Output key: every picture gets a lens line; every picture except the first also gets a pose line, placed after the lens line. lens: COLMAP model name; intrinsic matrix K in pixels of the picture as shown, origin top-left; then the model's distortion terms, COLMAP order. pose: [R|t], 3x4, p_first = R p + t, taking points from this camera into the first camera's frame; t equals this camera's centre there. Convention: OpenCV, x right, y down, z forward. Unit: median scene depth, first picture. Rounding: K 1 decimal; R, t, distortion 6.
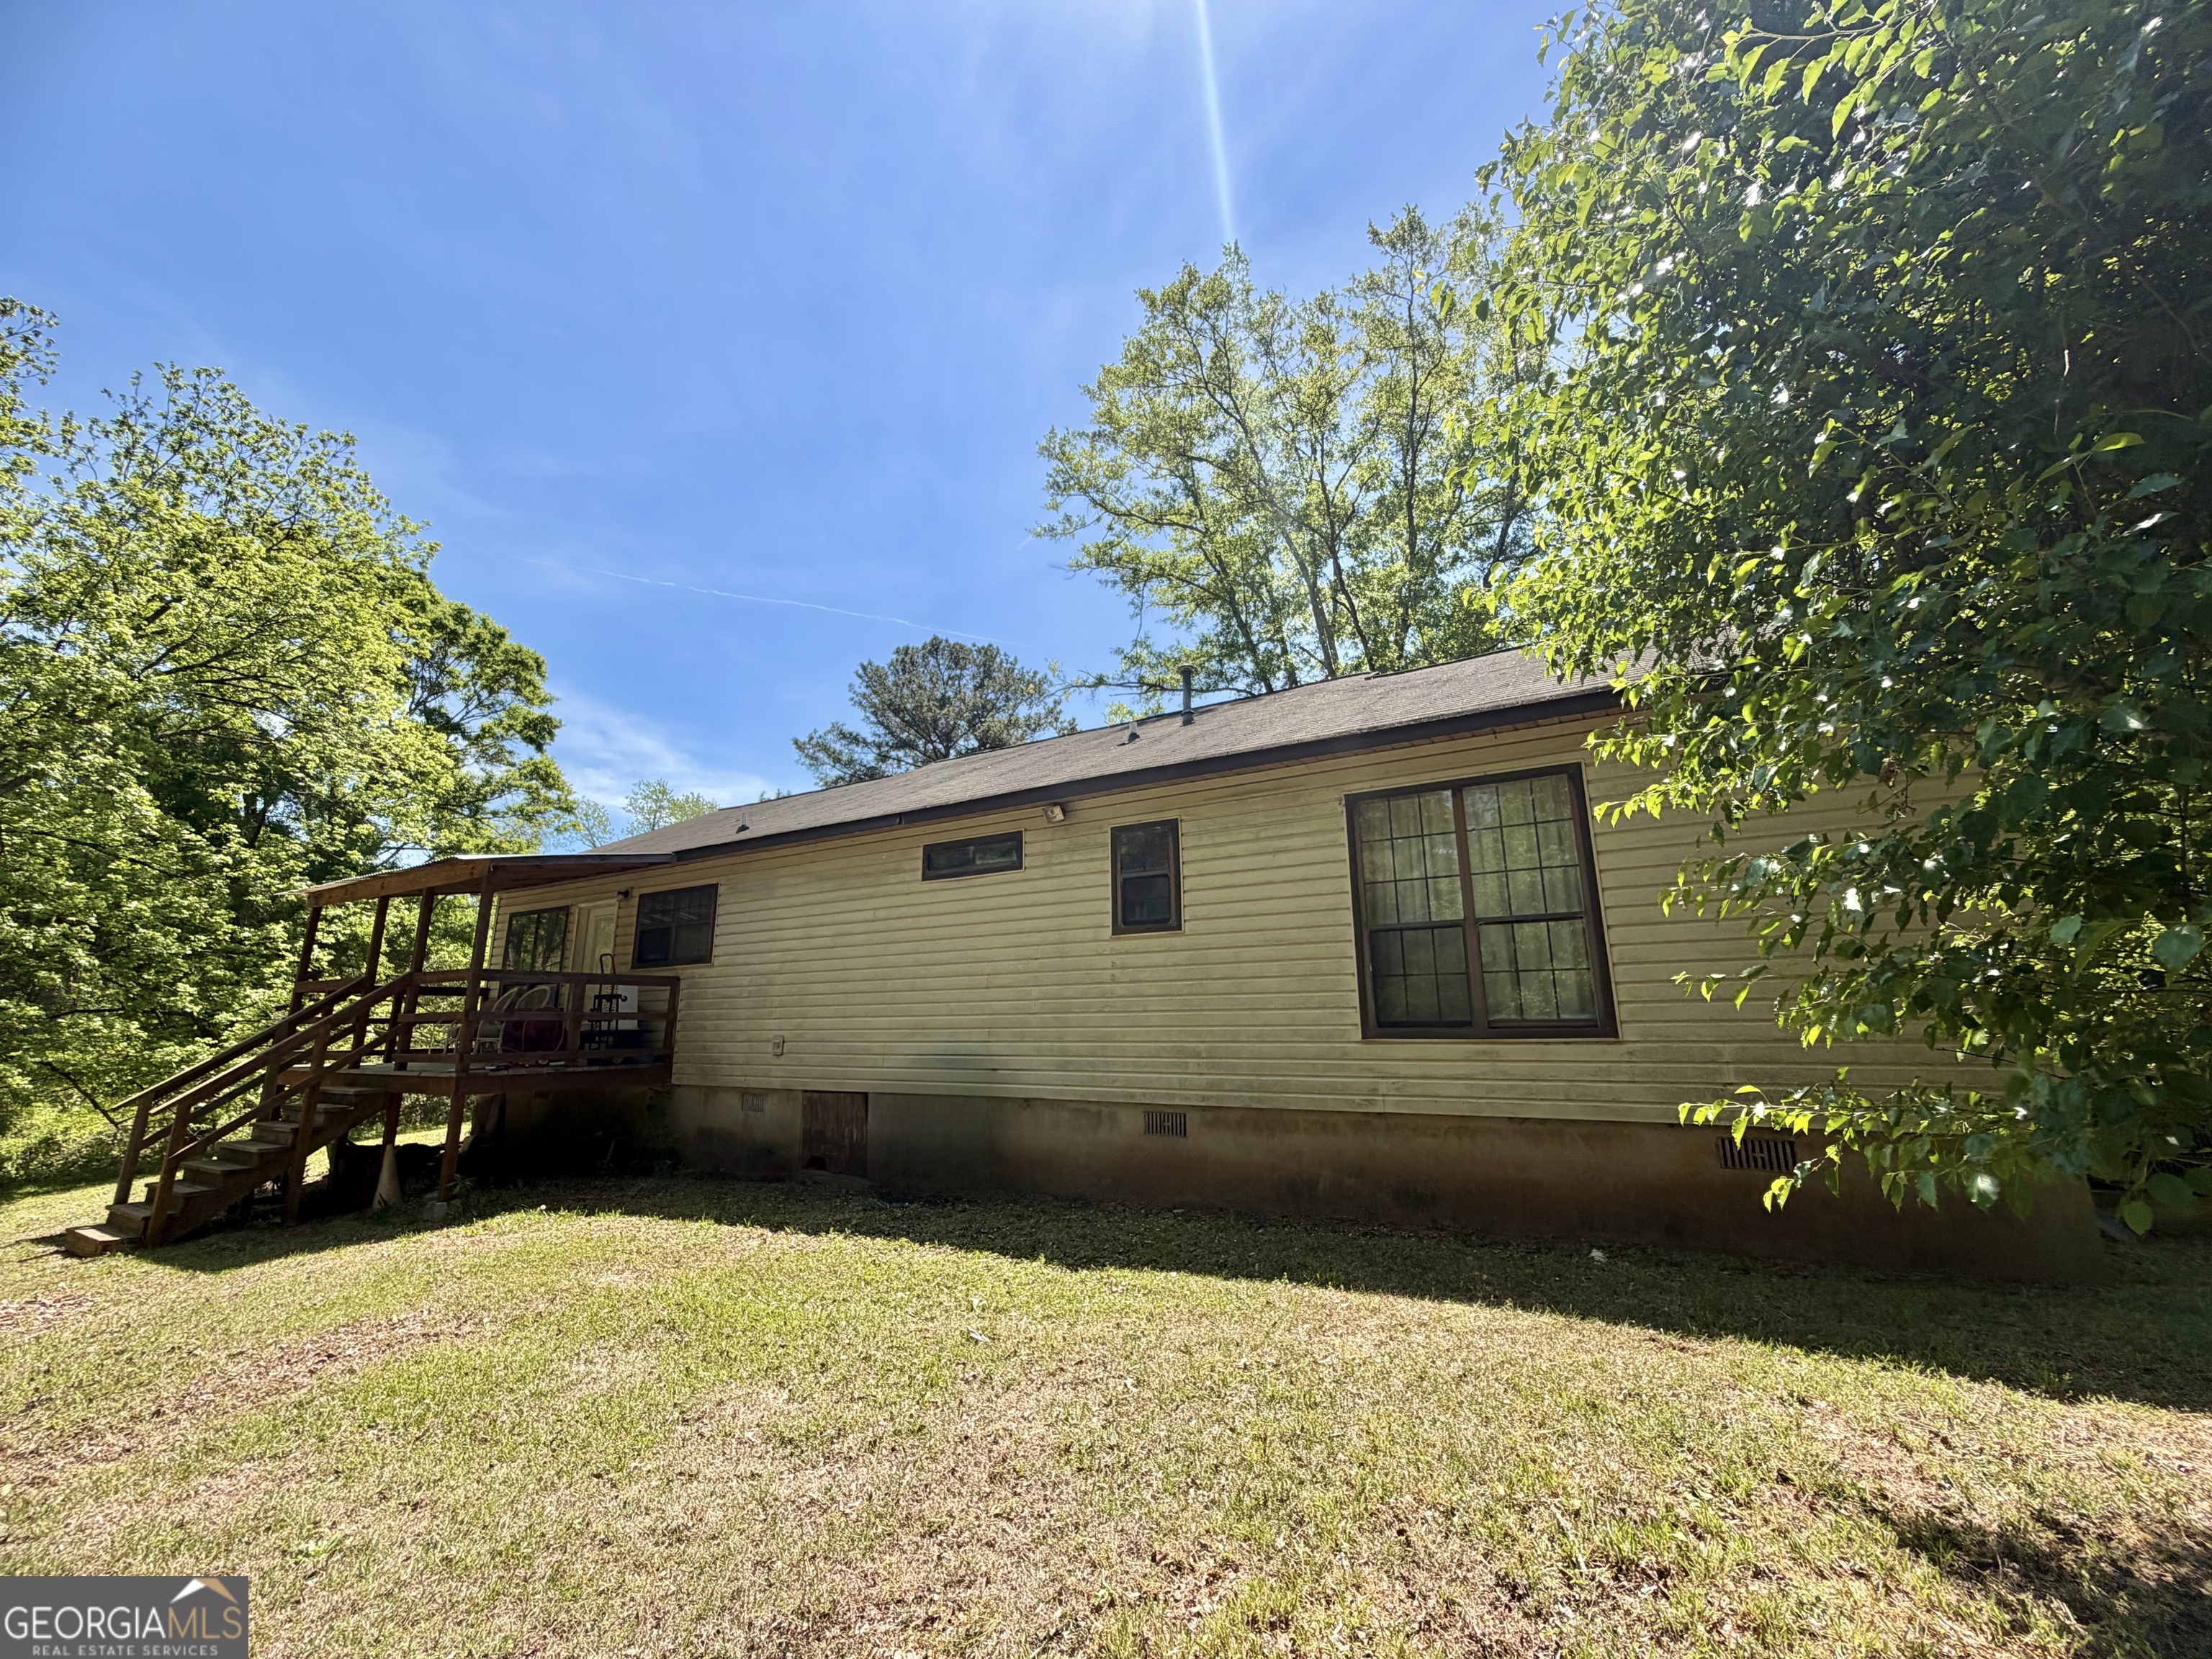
lens RADIAL K [[886.5, 0, 1105.2], [0, 886.5, 829.2], [0, 0, 1]] dist [0.003431, -0.000576]
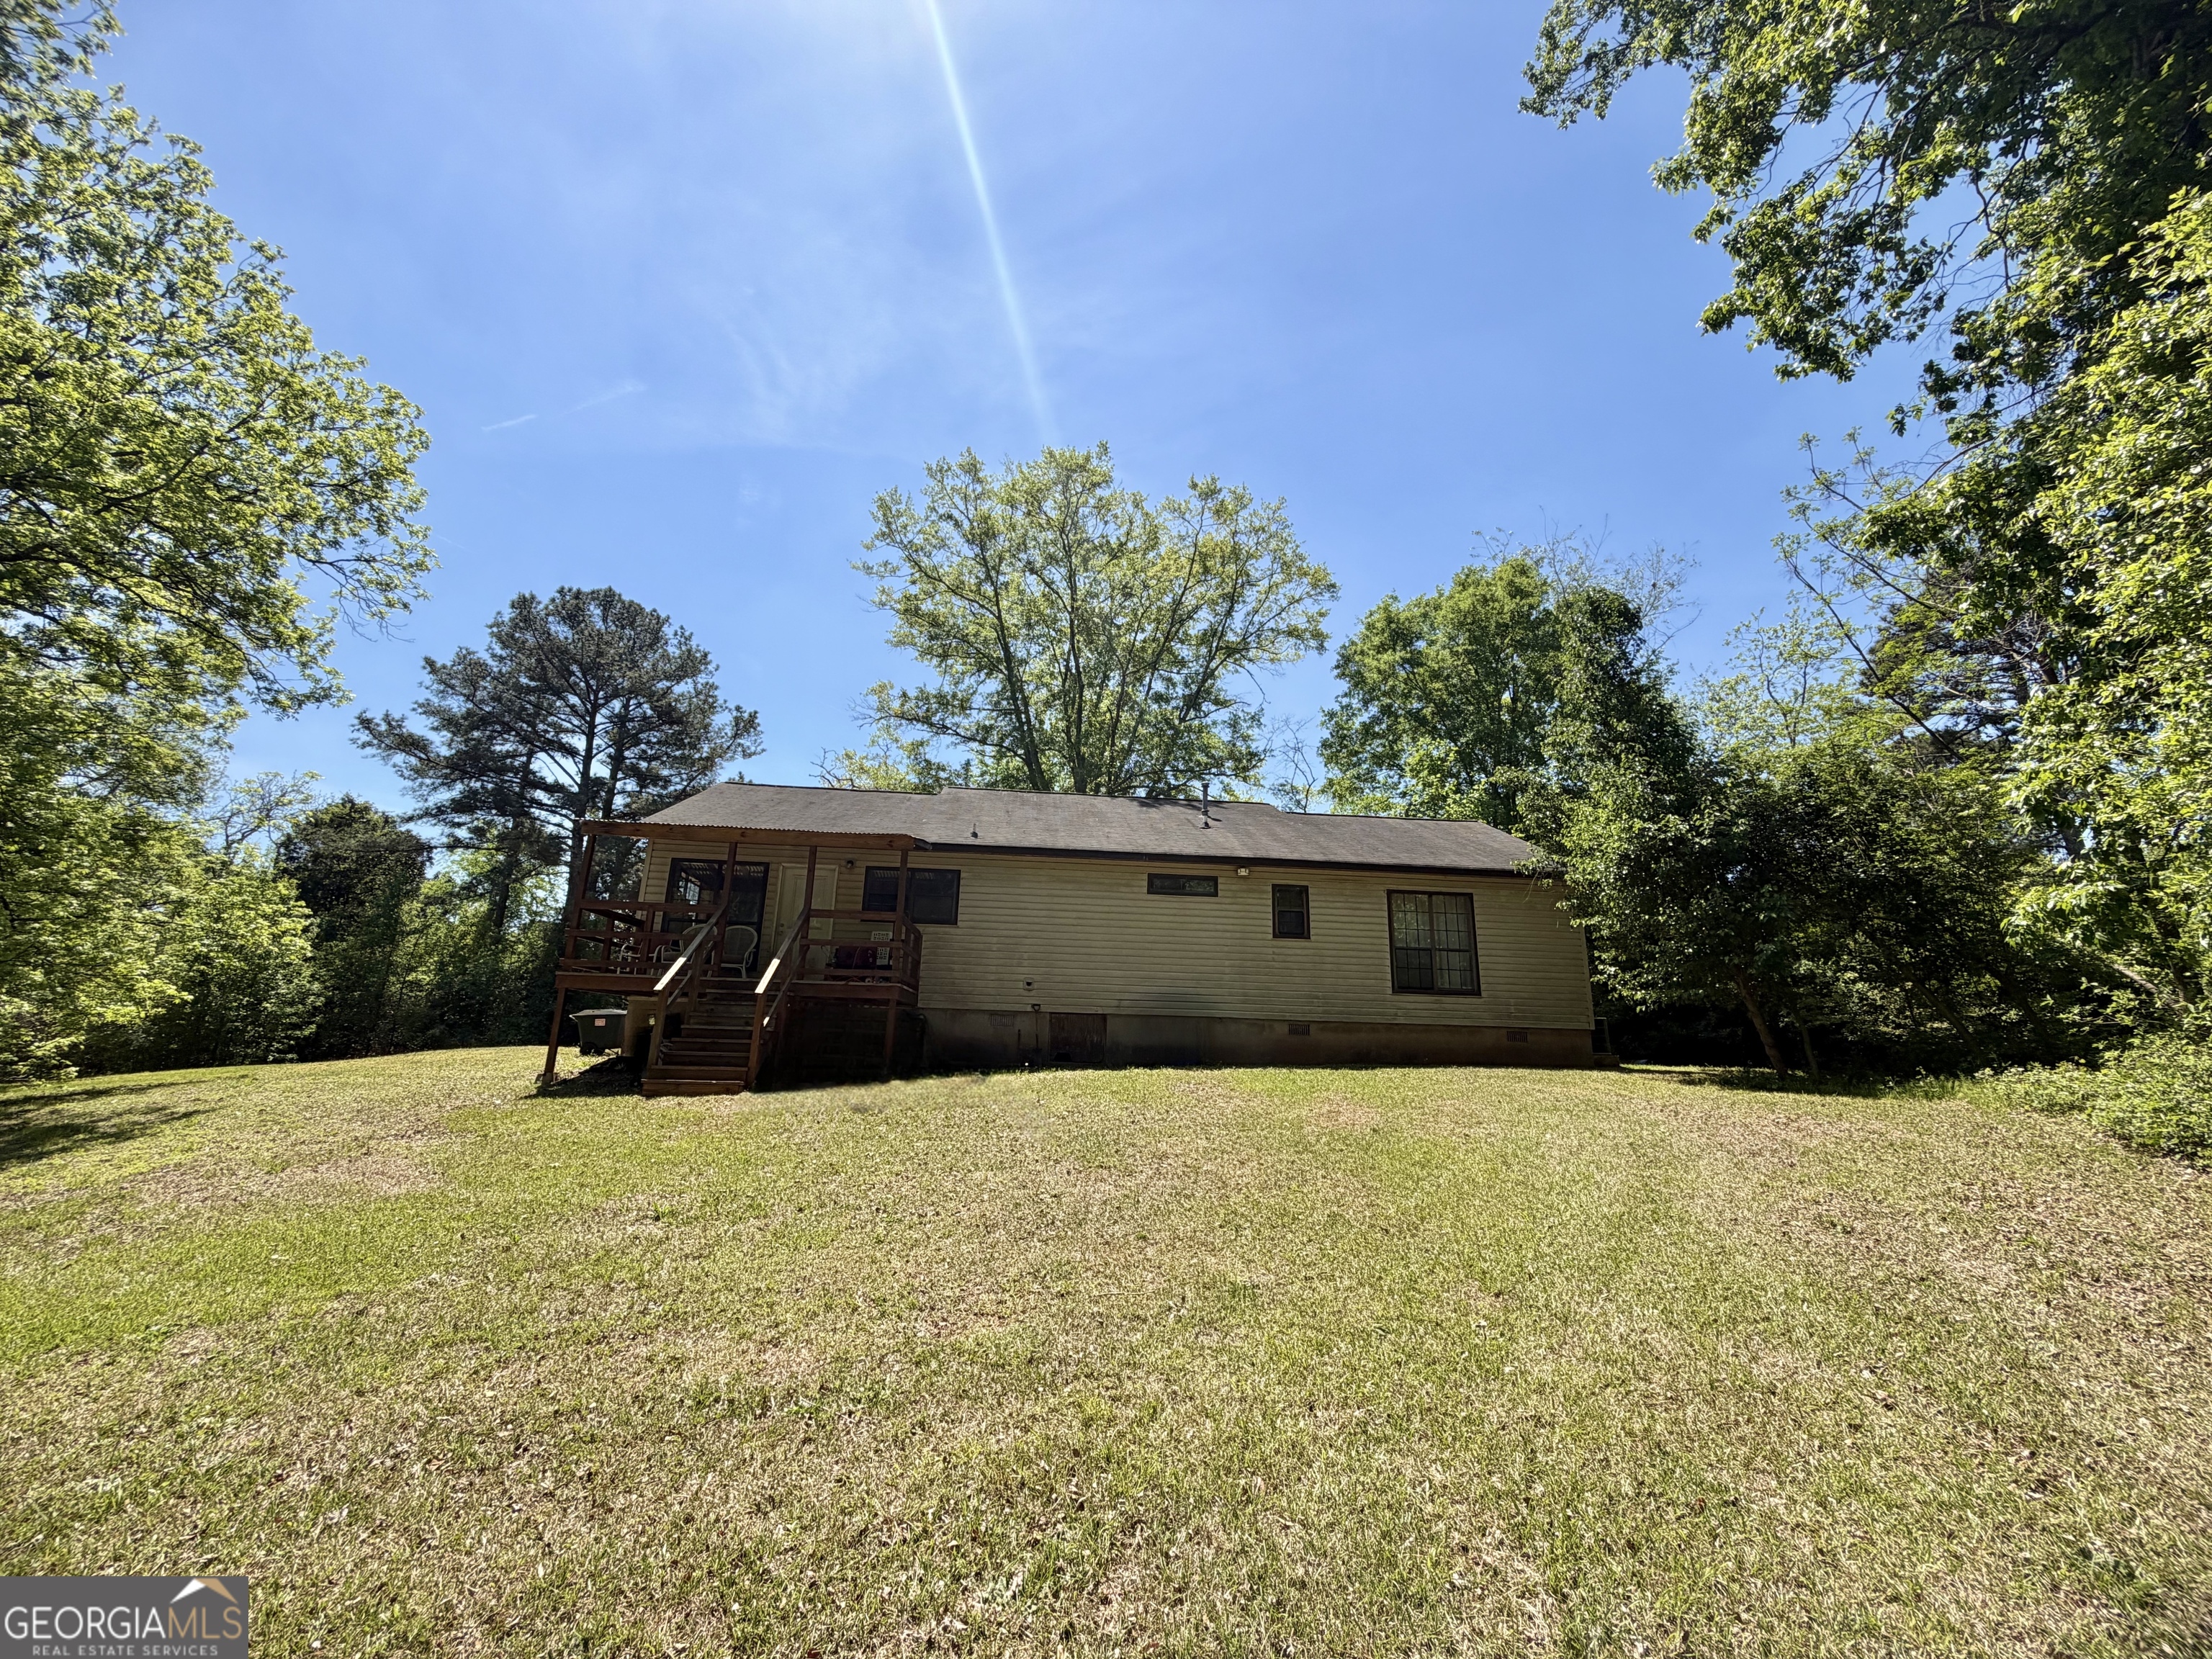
lens RADIAL K [[886.5, 0, 1108.4], [0, 886.5, 831.0], [0, 0, 1]] dist [0.003431, -0.000576]
pose [[0.809698, 0.174710, 0.560238, -1.288569], [-0.163487, 0.984017, -0.070581, 0.073741], [-0.563615, -0.034443, 0.825319, -0.389899]]
